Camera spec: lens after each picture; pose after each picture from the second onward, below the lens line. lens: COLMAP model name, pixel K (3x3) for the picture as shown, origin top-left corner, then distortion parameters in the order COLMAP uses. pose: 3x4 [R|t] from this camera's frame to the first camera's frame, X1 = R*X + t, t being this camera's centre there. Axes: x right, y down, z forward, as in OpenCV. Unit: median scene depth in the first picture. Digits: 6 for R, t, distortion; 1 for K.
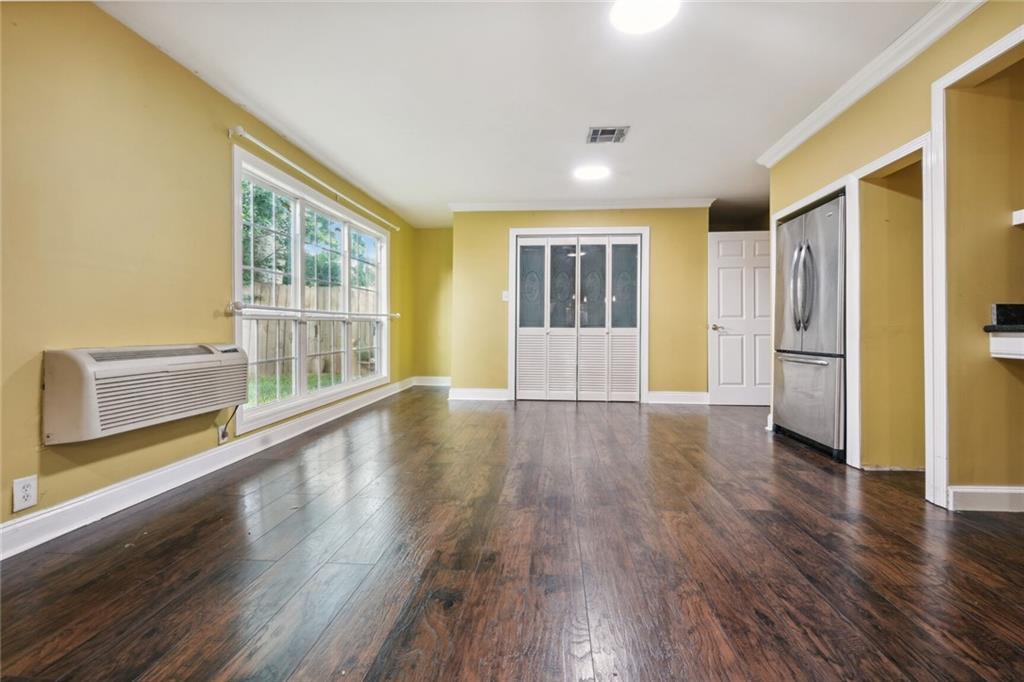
lens RADIAL K [[436.4, 0, 511.9], [0, 436.4, 338.2], [0, 0, 1]] dist [-0.000695, 0.000094]
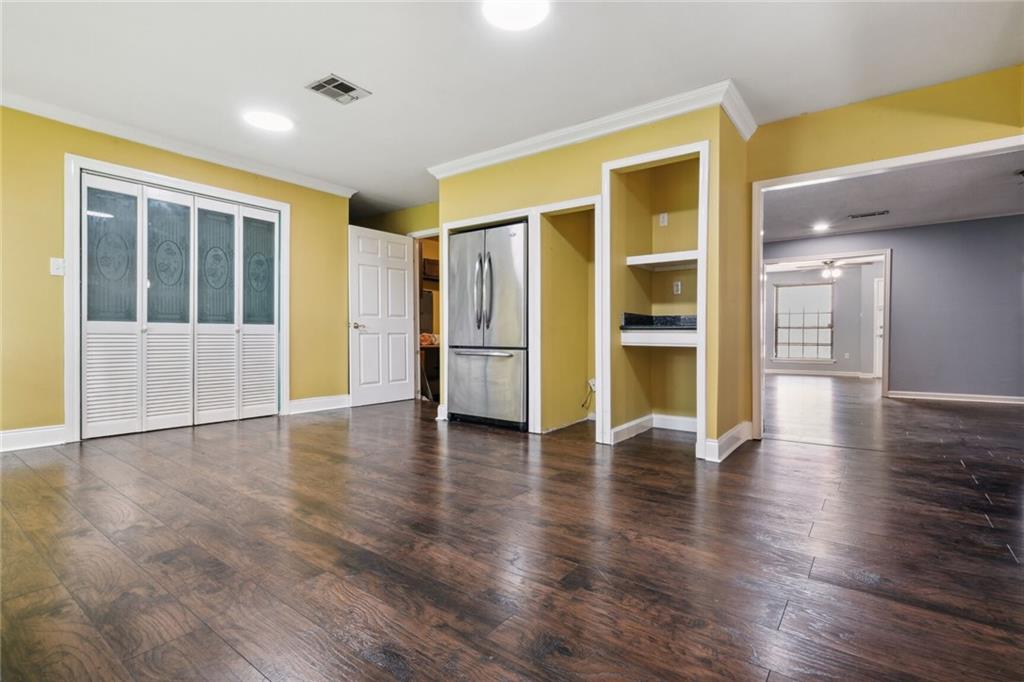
lens RADIAL K [[479.0, 0, 509.1], [0, 479.0, 343.7], [0, 0, 1]] dist [-0.000104, 0.000069]
pose [[0.545283, -0.016123, 0.838097, -0.237898], [0.009226, 0.999870, 0.013233, 0.004112], [-0.838201, 0.000517, 0.545361, 0.147770]]
